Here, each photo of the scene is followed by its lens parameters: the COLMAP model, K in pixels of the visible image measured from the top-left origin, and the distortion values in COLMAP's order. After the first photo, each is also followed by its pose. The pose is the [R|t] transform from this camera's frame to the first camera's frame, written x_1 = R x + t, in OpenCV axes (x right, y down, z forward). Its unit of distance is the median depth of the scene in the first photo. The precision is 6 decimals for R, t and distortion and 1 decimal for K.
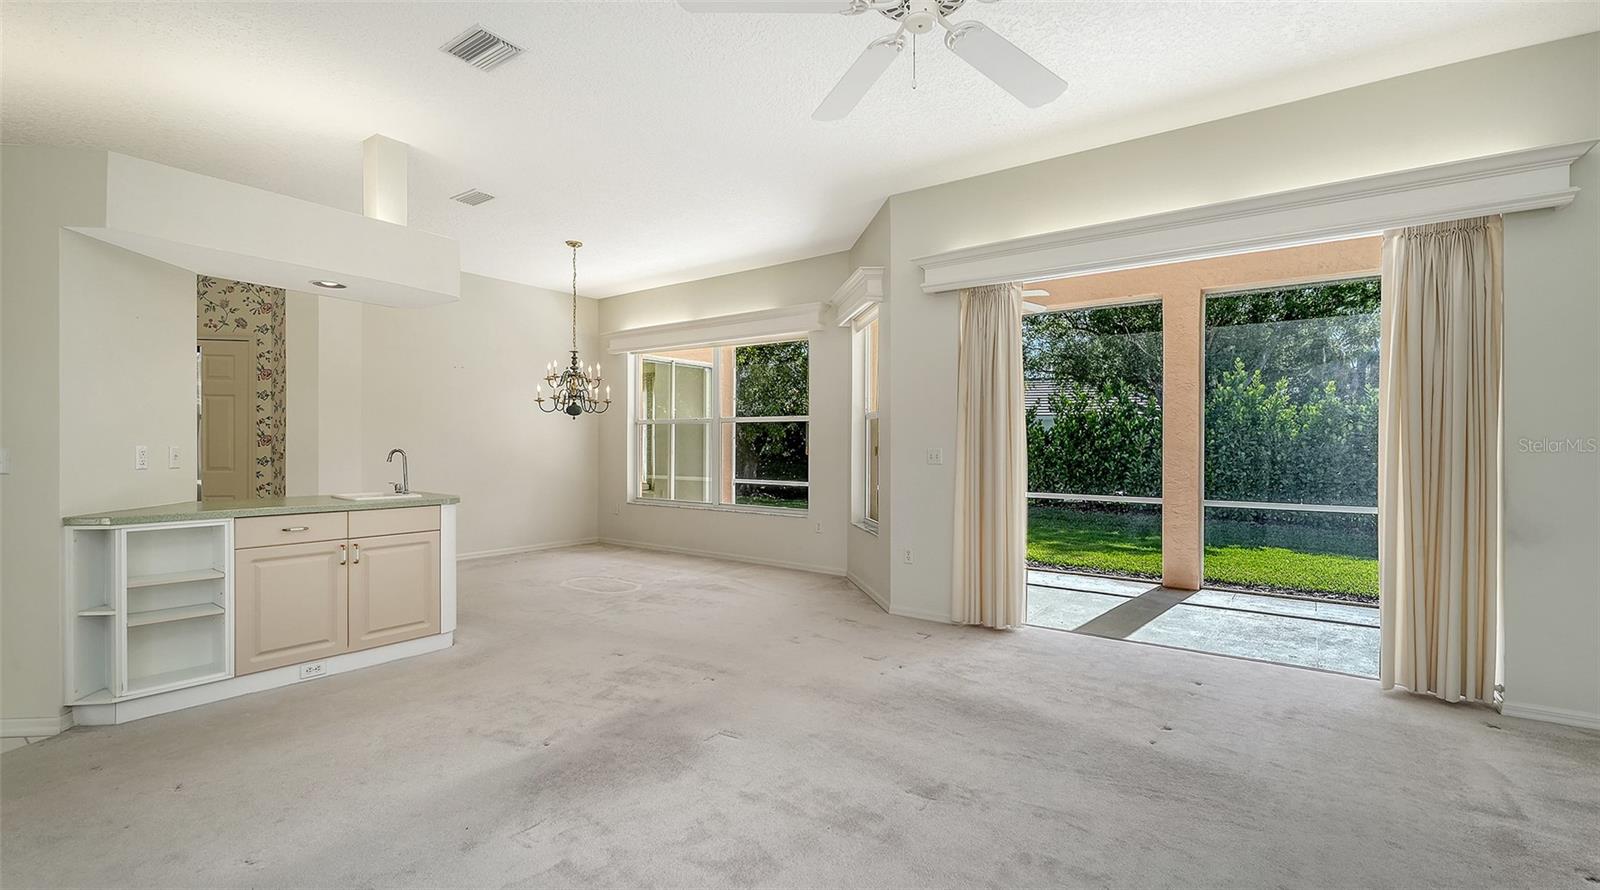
lens RADIAL K [[698.3, 0, 800.0], [0, 698.3, 445.0], [0, 0, 1]] dist [0.000694, 0.000053]
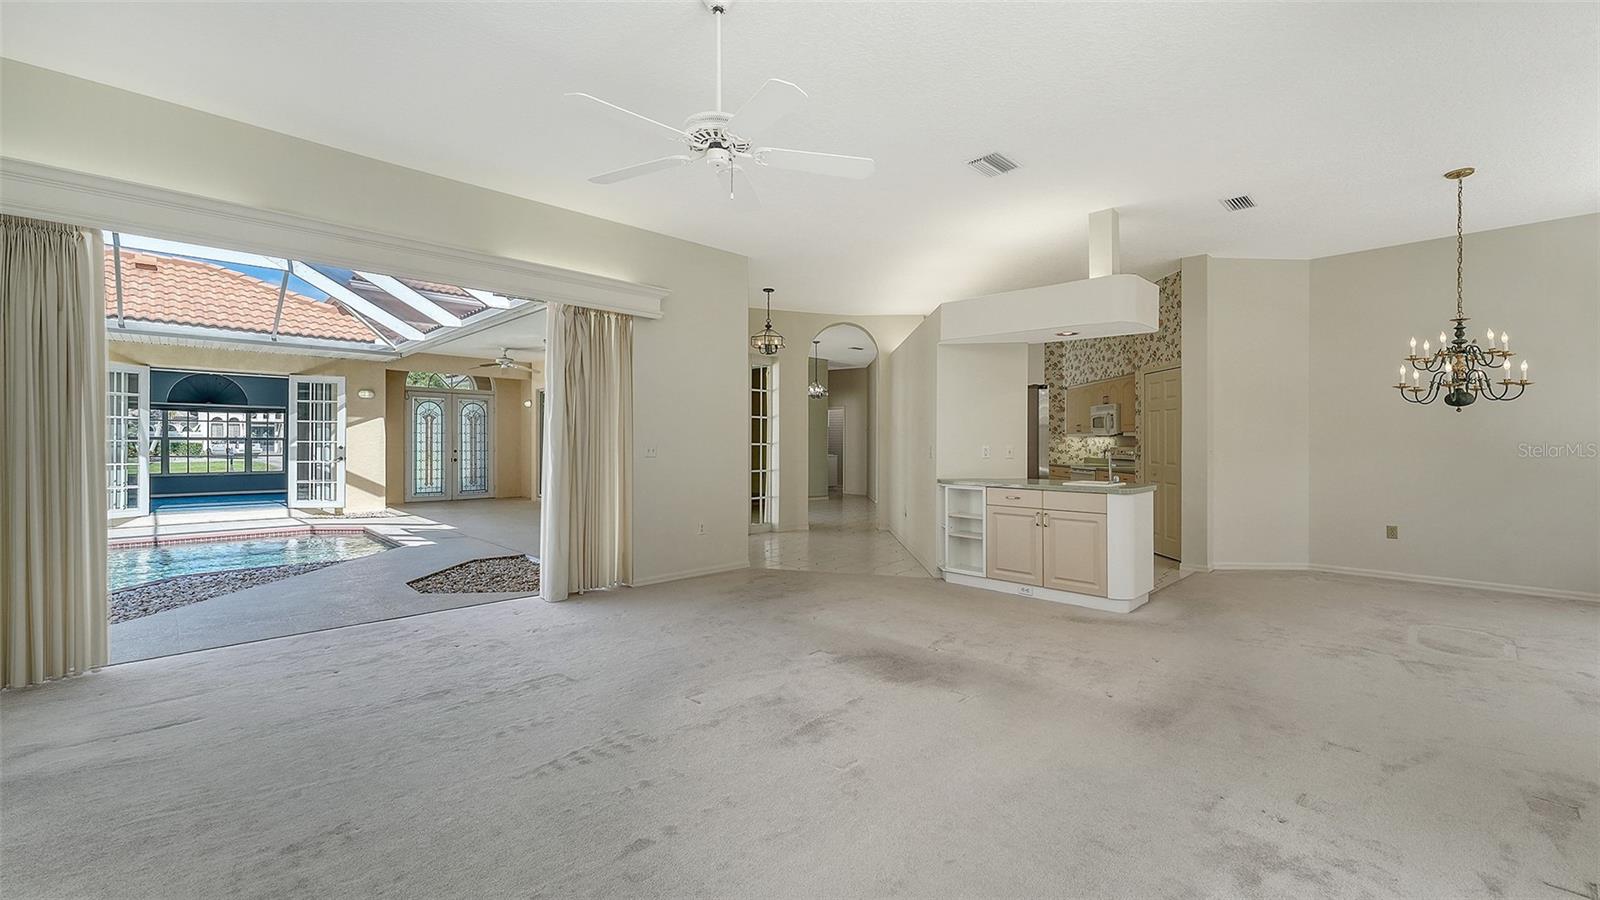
lens RADIAL K [[644.6, 0, 800.0], [0, 644.6, 450.0], [0, 0, 1]] dist [-0.000052, 0.000064]
pose [[-0.169796, 0.001335, -0.985478, 0.783964], [-0.006407, 0.999976, 0.002459, 0.010300], [0.985458, 0.006732, -0.169783, 0.738180]]
